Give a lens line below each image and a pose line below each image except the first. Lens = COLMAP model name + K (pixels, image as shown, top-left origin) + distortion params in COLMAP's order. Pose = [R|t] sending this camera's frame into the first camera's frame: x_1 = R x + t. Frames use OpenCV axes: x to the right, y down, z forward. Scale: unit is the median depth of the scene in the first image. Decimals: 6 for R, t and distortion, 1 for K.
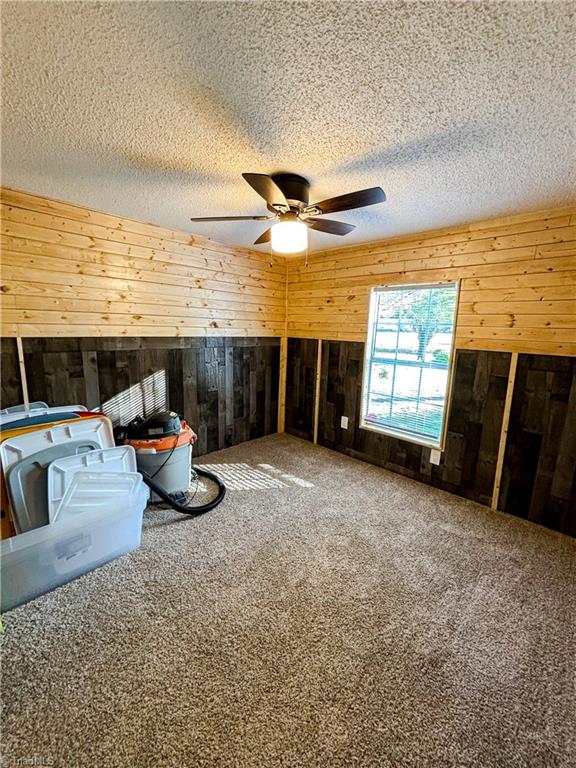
lens RADIAL K [[310.0, 0, 289.6], [0, 310.0, 380.9], [0, 0, 1]] dist [-0.000385, 0.000006]
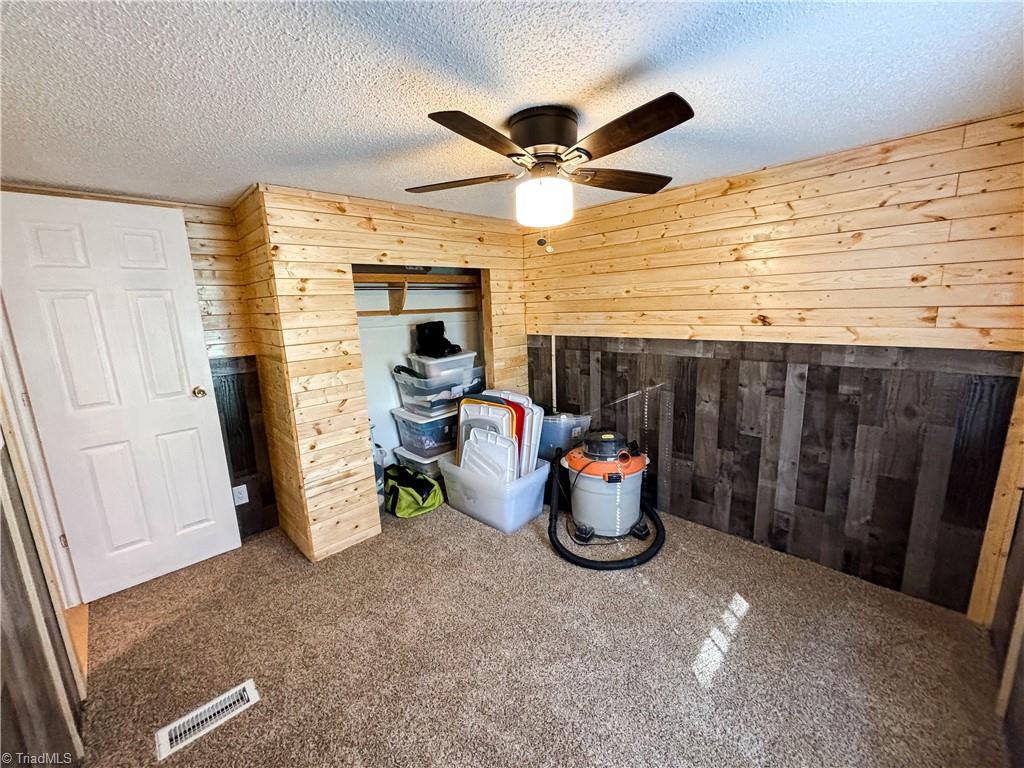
lens RADIAL K [[413.3, 0, 513.7], [0, 413.3, 389.1], [0, 0, 1]] dist [-0.000385, 0.000006]
pose [[-0.003590, 0.132628, -0.991159, 0.526566], [-0.174667, 0.975846, 0.131211, -0.081093], [0.984621, 0.173594, 0.019663, 0.576279]]
